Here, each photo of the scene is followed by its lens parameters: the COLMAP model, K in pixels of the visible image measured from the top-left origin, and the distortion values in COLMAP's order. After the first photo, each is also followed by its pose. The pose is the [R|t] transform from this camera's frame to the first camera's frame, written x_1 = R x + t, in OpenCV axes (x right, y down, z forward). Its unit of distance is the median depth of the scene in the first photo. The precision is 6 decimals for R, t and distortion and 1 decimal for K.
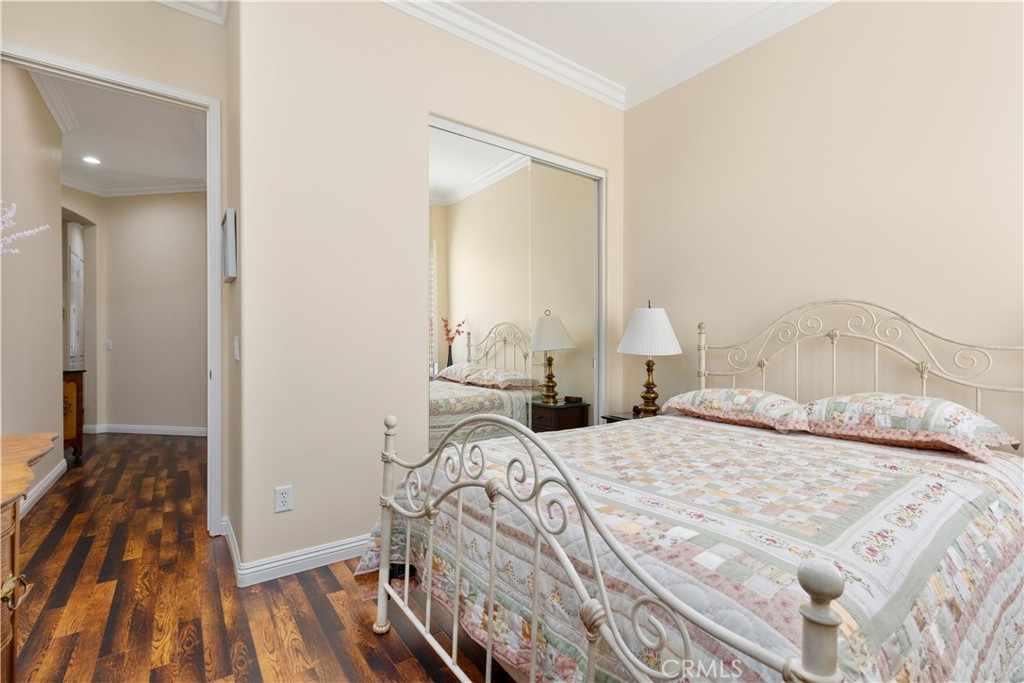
lens RADIAL K [[458.7, 0, 516.5], [0, 458.7, 344.3], [0, 0, 1]] dist [0.004475, 0.000487]
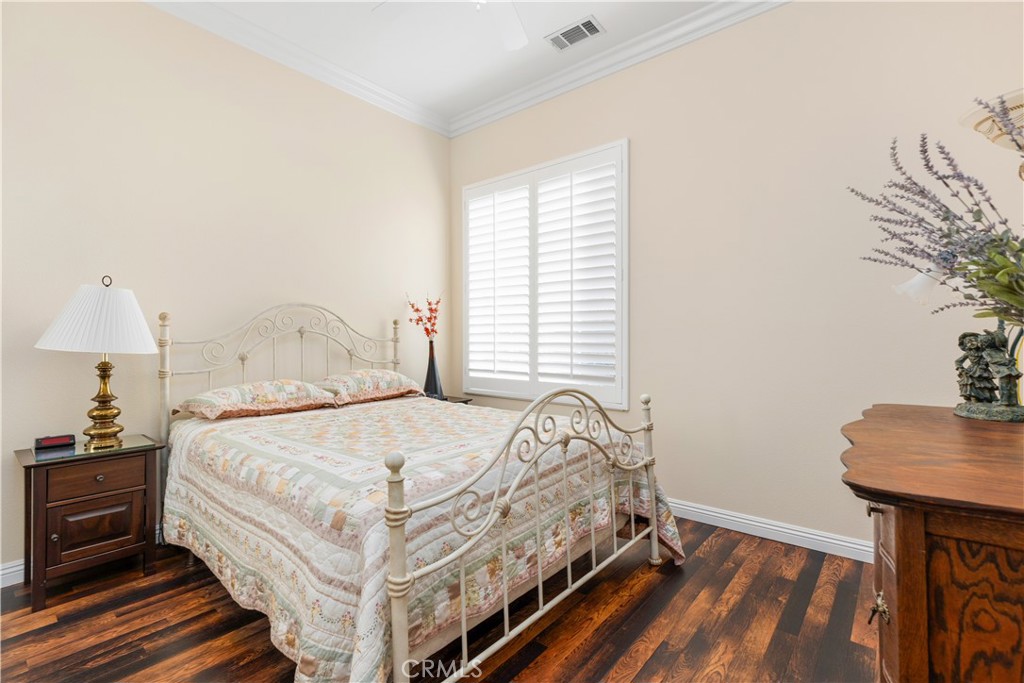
lens RADIAL K [[458.7, 0, 516.4], [0, 458.7, 337.0], [0, 0, 1]] dist [0.004475, 0.000487]
pose [[-0.245280, -0.009020, 0.969410, -0.689020], [-0.004961, 0.999955, 0.008049, -0.015933], [-0.969440, -0.002836, -0.245314, 0.712340]]
